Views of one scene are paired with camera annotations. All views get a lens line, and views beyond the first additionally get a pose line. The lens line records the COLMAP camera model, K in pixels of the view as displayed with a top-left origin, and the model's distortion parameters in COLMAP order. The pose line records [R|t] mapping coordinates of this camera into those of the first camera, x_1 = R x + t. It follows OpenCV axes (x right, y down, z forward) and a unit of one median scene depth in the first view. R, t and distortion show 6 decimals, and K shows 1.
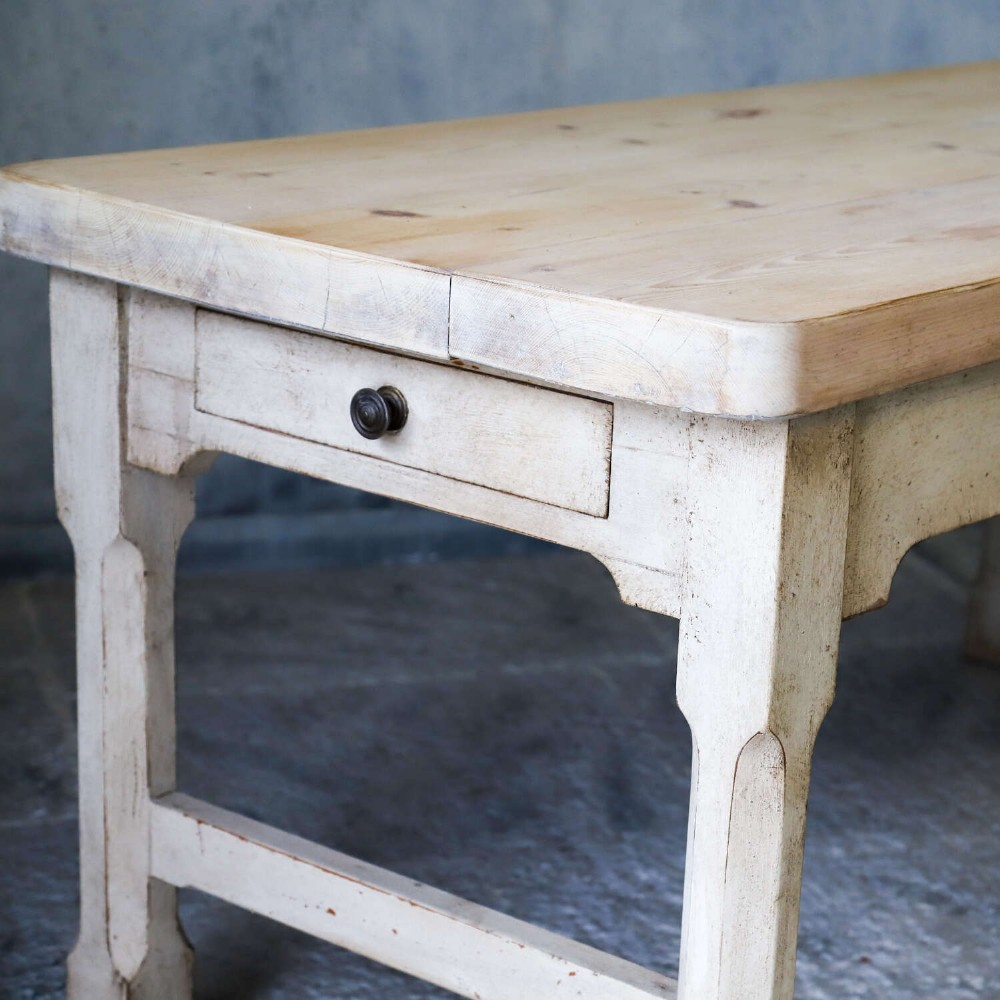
lens RADIAL K [[2910.5, 0, 669.6], [0, 2910.5, 525.7], [0, 0, 1]] dist [0.290218, 0.000000]
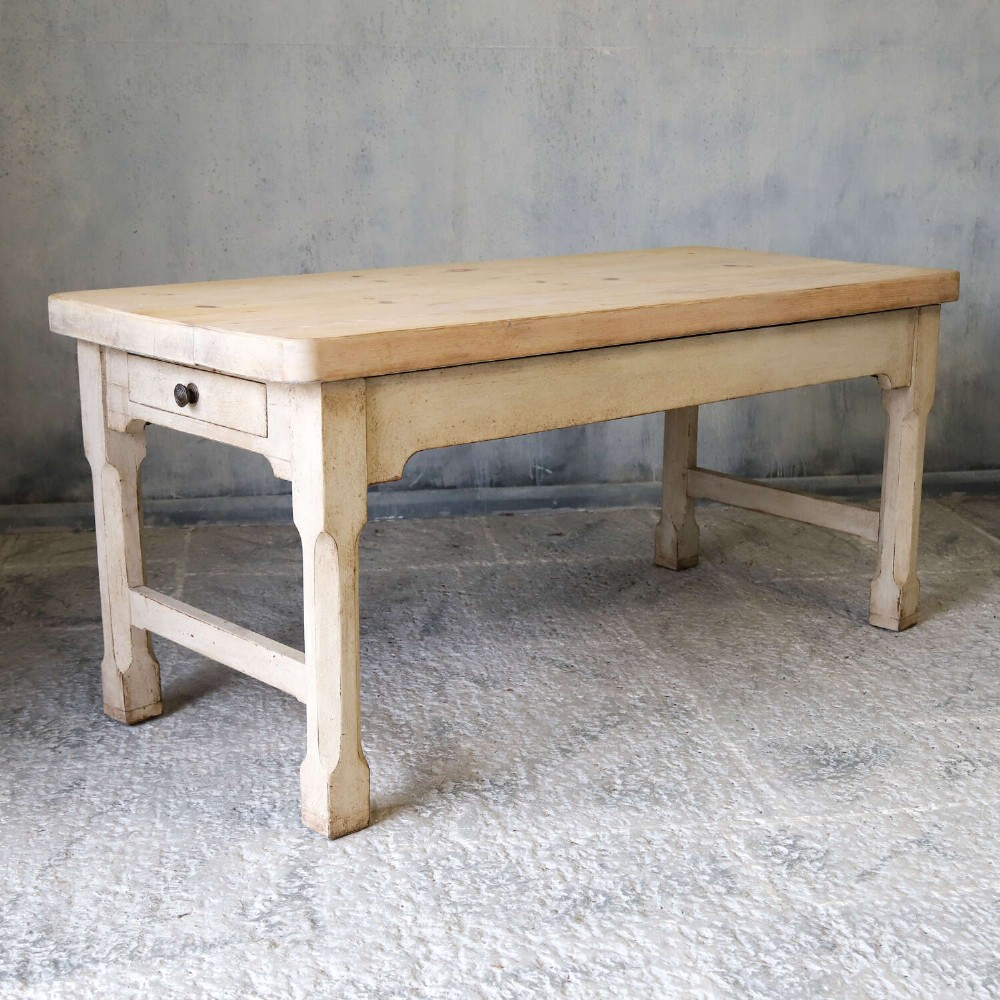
lens RADIAL K [[1793.9, 0, 510.6], [0, 1793.9, 497.8], [0, 0, 1]] dist [0.012545, 0.000000]
pose [[0.982164, -0.002285, -0.188013, 0.375092], [-0.007032, 0.998780, -0.048874, 0.097701], [0.187896, 0.049324, 0.980950, -0.255445]]
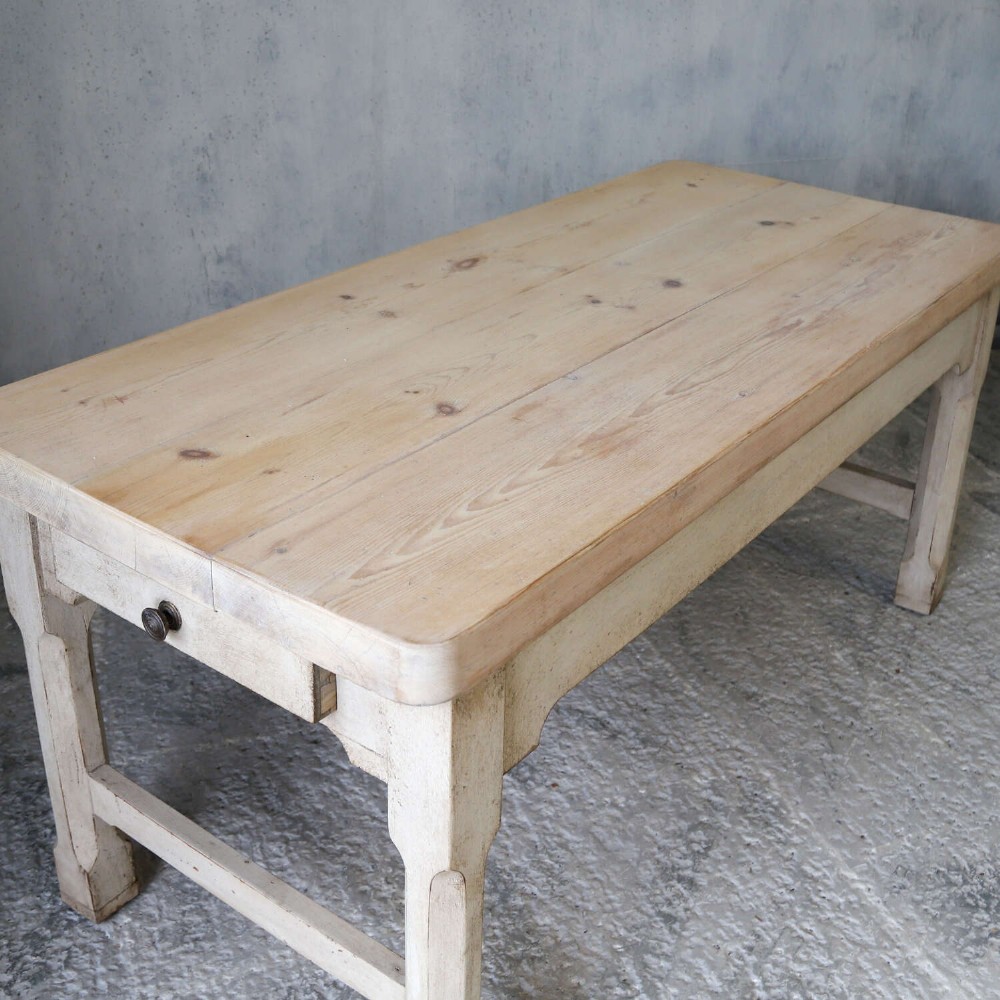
lens RADIAL K [[1406.6, 0, 525.0], [0, 1406.6, 388.3], [0, 0, 1]] dist [-0.100398, 0.000000]
pose [[0.999705, -0.023398, 0.006499, 0.063501], [0.022314, 0.990695, 0.134262, -0.225327], [-0.009580, -0.134078, 0.990925, 0.319941]]
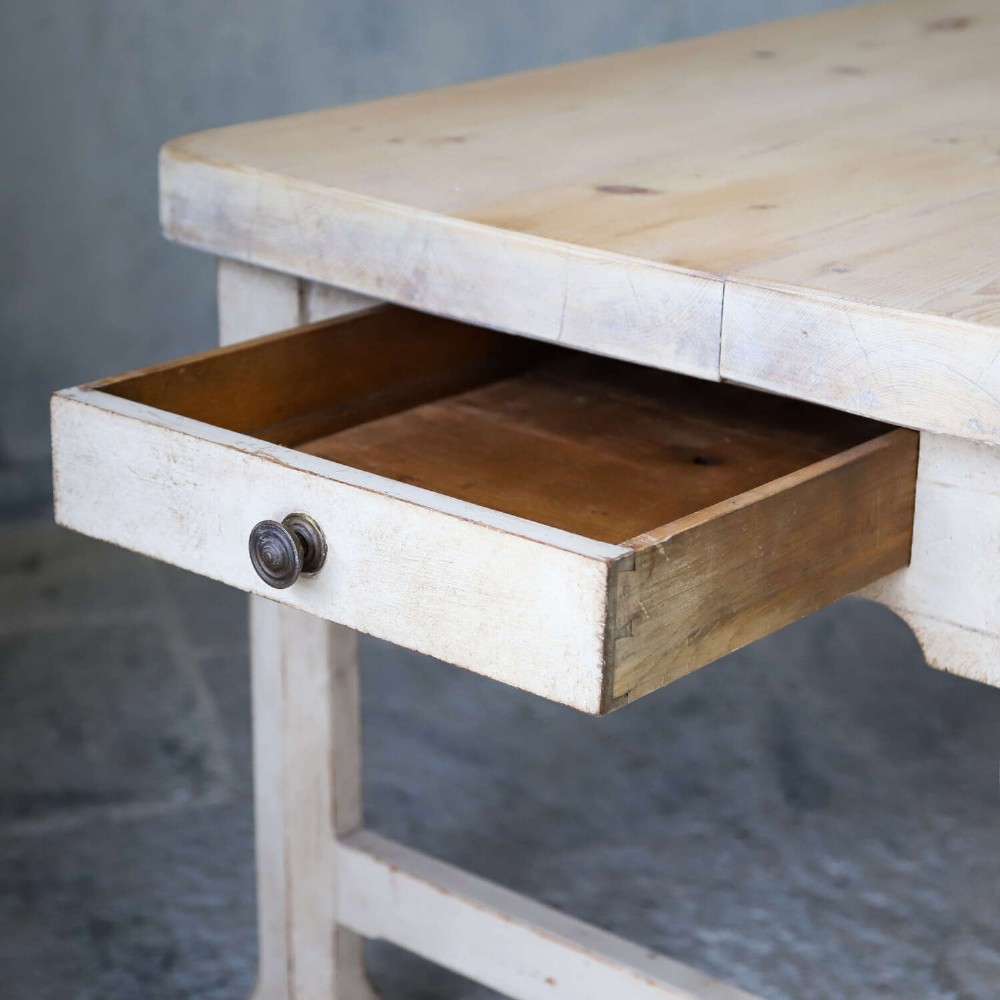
lens RADIAL K [[2703.3, 0, 504.8], [0, 2703.3, 515.6], [0, 0, 1]] dist [0.279303, 0.000000]
pose [[0.998485, -0.014980, -0.052955, -0.087241], [0.018376, 0.997765, 0.064238, -0.062973], [0.051874, -0.065114, 0.996529, 0.203672]]
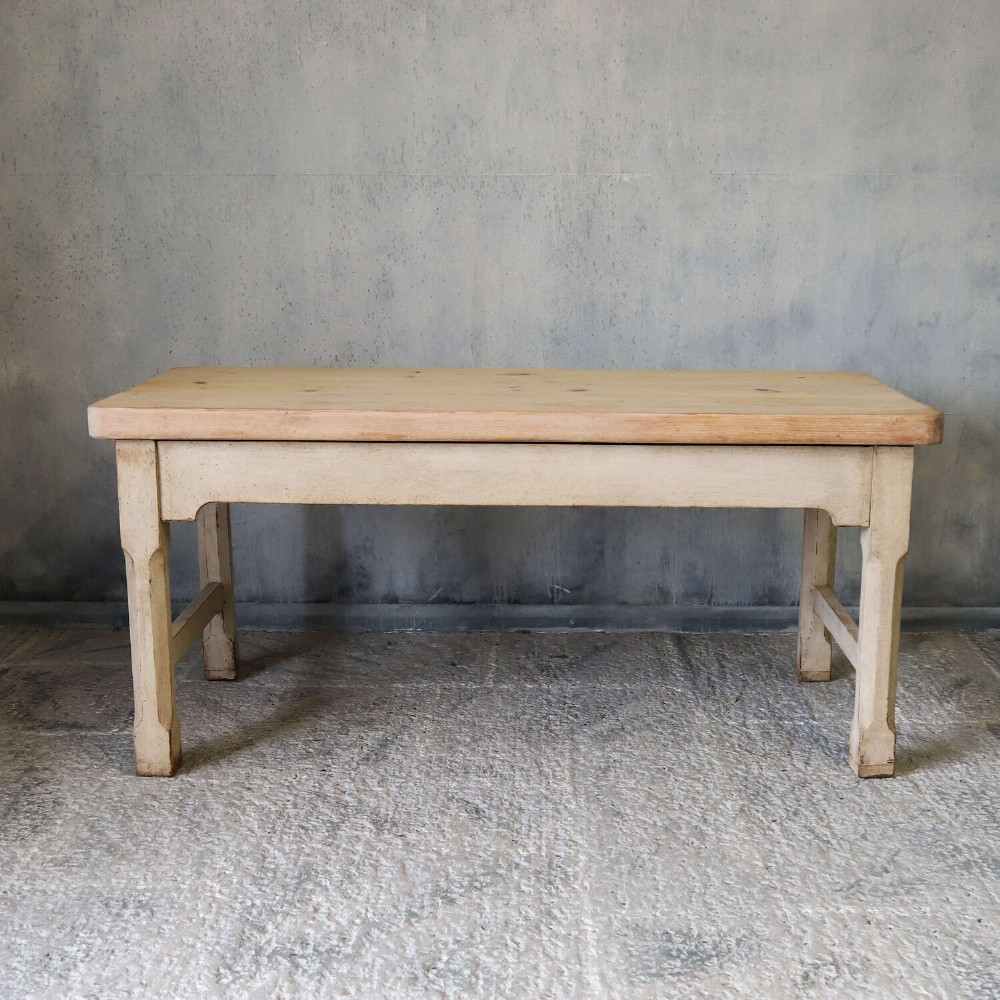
lens RADIAL K [[1568.6, 0, 486.1], [0, 1568.6, 540.5], [0, 0, 1]] dist [-0.053723, 0.000000]
pose [[0.924440, 0.033527, -0.379852, 0.640406], [-0.056691, 0.997141, -0.049957, 0.001731], [0.377091, 0.067716, 0.923697, 0.058541]]
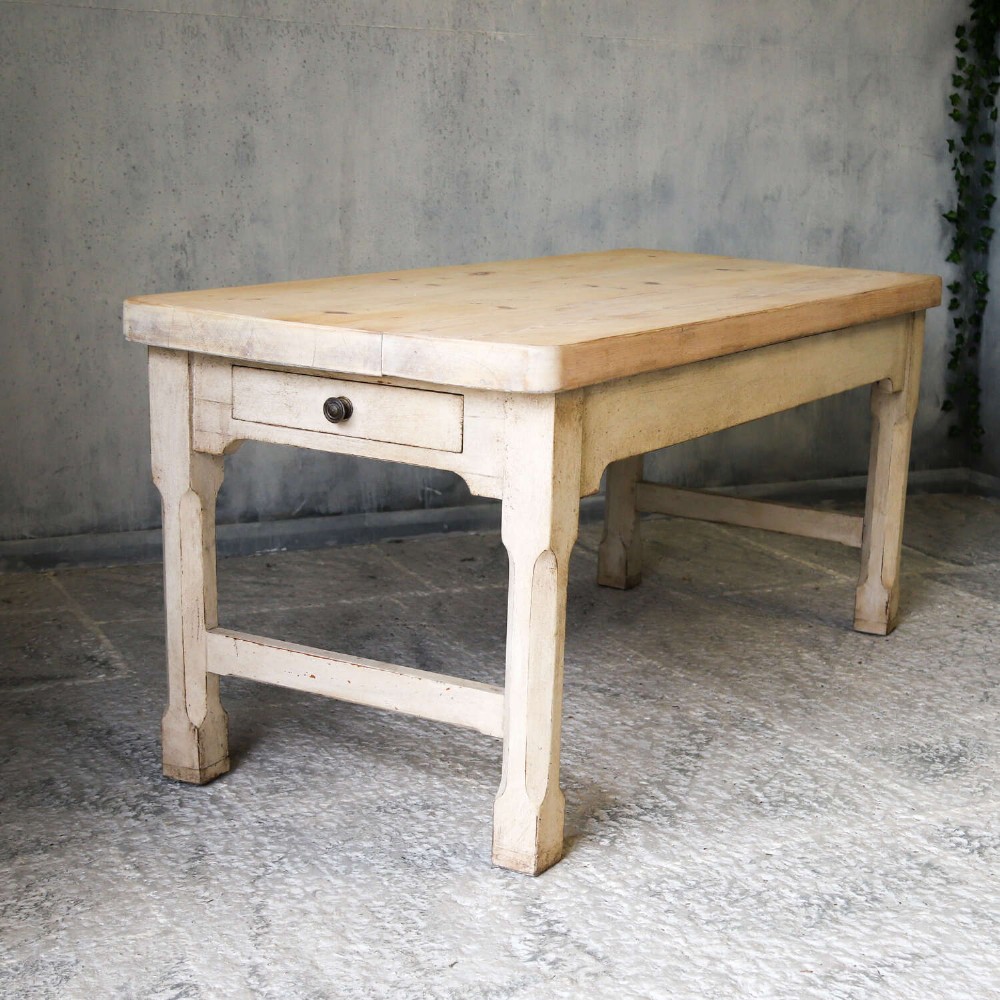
lens RADIAL K [[2024.8, 0, 671.4], [0, 2024.8, 576.3], [0, 0, 1]] dist [0.017333, 0.000000]
pose [[0.983340, -0.048316, 0.175238, -0.118660], [0.052330, 0.998461, -0.018354, 0.107057], [-0.174081, 0.027219, 0.984355, -0.376768]]
